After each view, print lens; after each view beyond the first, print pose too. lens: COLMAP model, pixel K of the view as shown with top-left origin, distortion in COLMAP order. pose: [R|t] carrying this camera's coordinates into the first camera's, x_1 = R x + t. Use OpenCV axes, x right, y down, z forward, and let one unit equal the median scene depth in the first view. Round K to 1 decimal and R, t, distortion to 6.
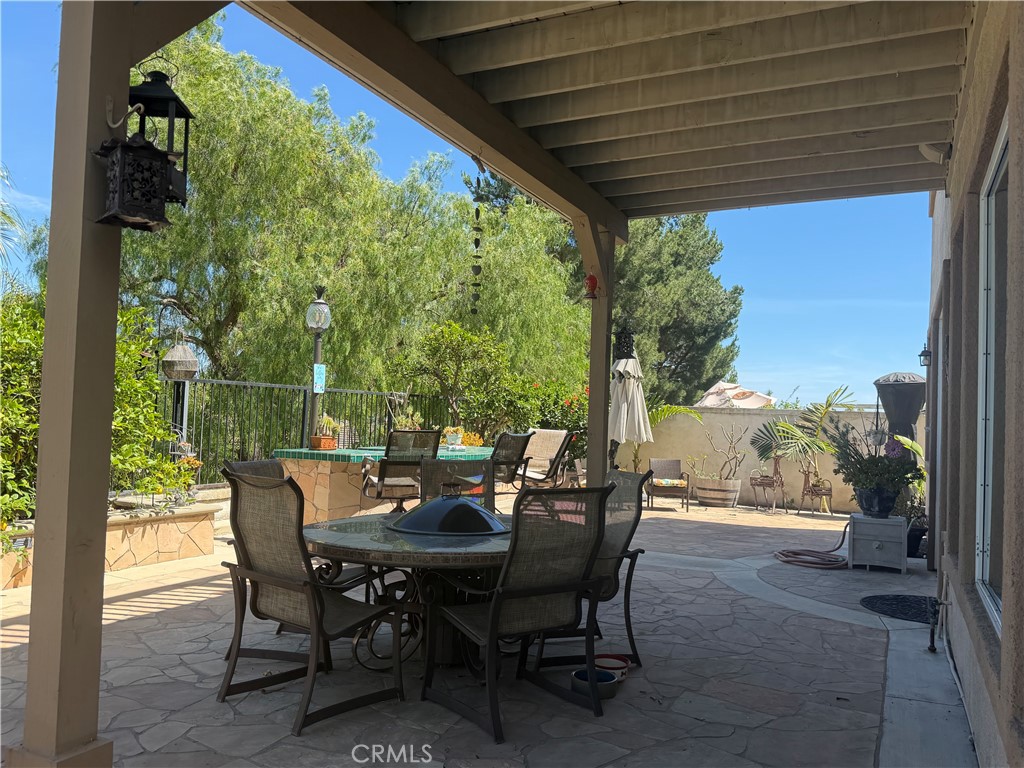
lens RADIAL K [[839.0, 0, 511.2], [0, 839.0, 387.2], [0, 0, 1]] dist [0.134586, -0.163643]
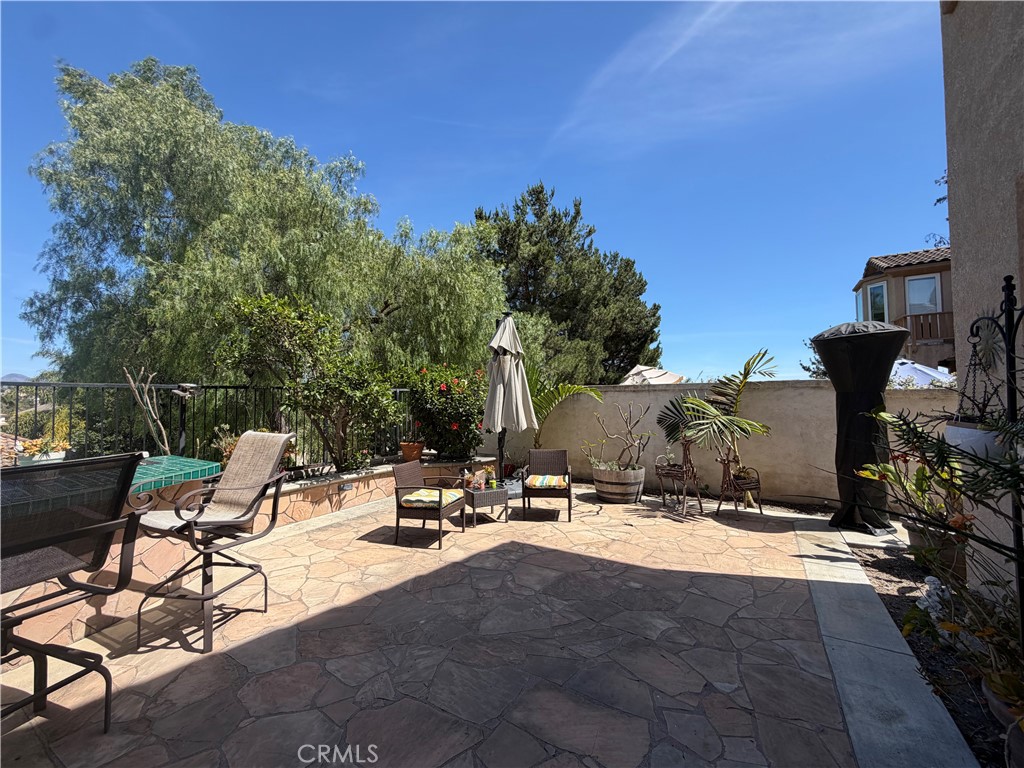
lens RADIAL K [[410.0, 0, 510.5], [0, 410.0, 386.0], [0, 0, 1]] dist [0.000624, 0.000010]
pose [[0.992844, -0.050310, -0.108302, 0.175100], [0.050440, 0.998726, -0.001540, 0.019636], [0.108242, -0.003933, 0.994117, 0.542315]]
